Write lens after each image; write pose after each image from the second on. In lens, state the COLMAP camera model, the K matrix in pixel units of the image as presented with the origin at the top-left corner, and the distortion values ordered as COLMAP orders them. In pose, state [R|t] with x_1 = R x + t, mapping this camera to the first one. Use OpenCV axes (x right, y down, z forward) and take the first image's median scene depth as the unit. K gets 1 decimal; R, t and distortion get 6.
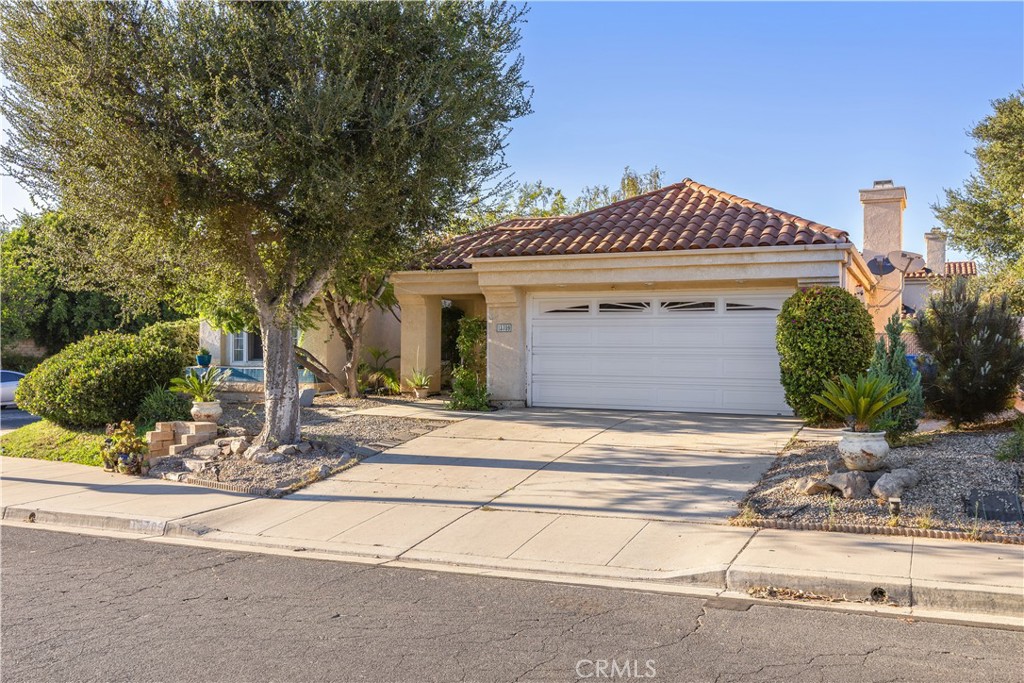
lens RADIAL K [[890.0, 0, 512.1], [0, 890.0, 343.1], [0, 0, 1]] dist [-0.007016, 0.006167]
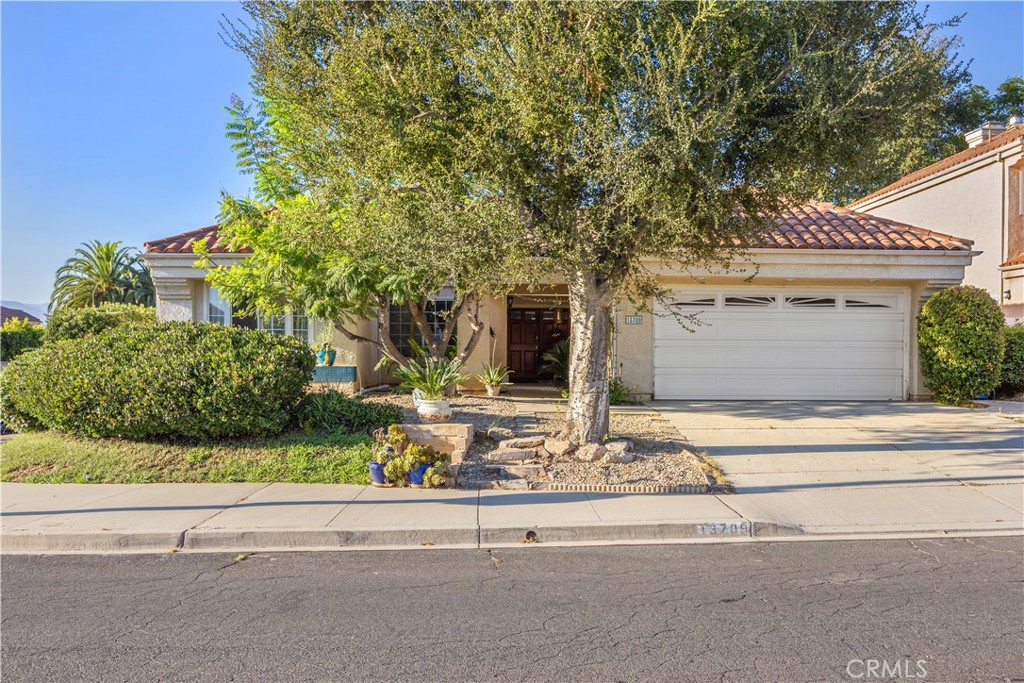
lens RADIAL K [[945.1, 0, 512.0], [0, 945.1, 341.2], [0, 0, 1]] dist [0.007139, 0.000000]
pose [[0.884356, 0.005433, 0.466782, -0.672540], [-0.002920, 0.999977, -0.006108, 0.014353], [-0.466805, 0.004038, 0.884351, 0.163176]]
